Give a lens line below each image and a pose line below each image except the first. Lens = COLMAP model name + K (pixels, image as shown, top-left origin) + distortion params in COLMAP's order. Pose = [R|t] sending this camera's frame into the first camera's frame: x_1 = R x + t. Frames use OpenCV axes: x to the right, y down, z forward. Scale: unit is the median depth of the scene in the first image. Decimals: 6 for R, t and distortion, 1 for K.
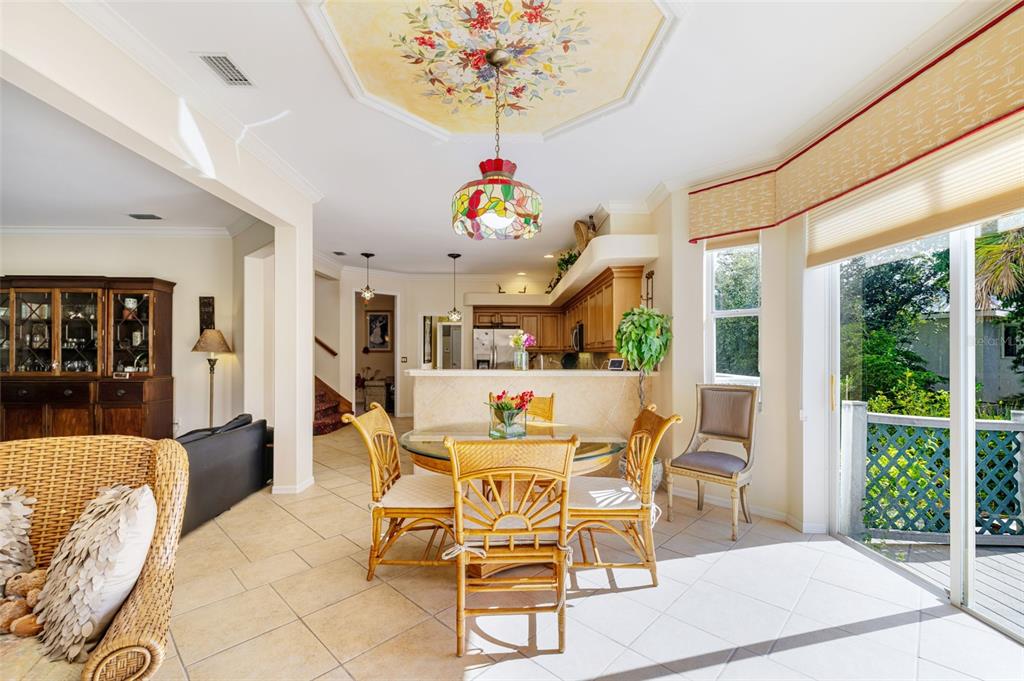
lens RADIAL K [[430.9, 0, 514.9], [0, 430.9, 349.8], [0, 0, 1]] dist [-0.000438, -0.000077]
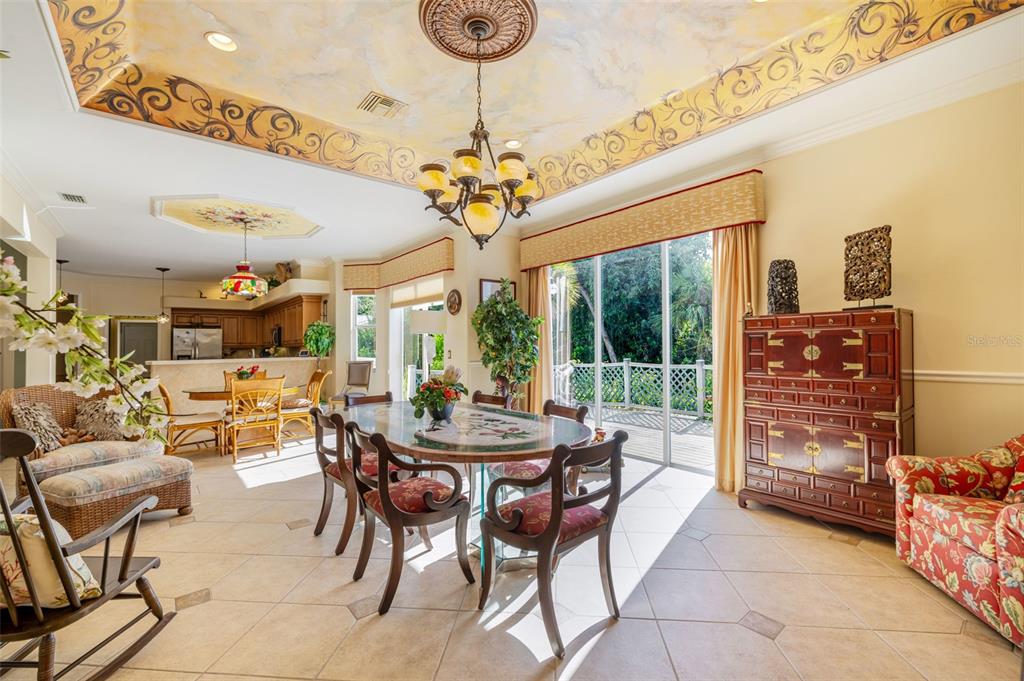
lens RADIAL K [[432.5, 0, 514.5], [0, 432.5, 333.7], [0, 0, 1]] dist [-0.002100, -0.000311]
pose [[0.786825, 0.002490, 0.617171, -0.170532], [0.012399, 0.999726, -0.019840, -0.000091], [-0.617052, 0.023263, 0.786579, -0.877220]]
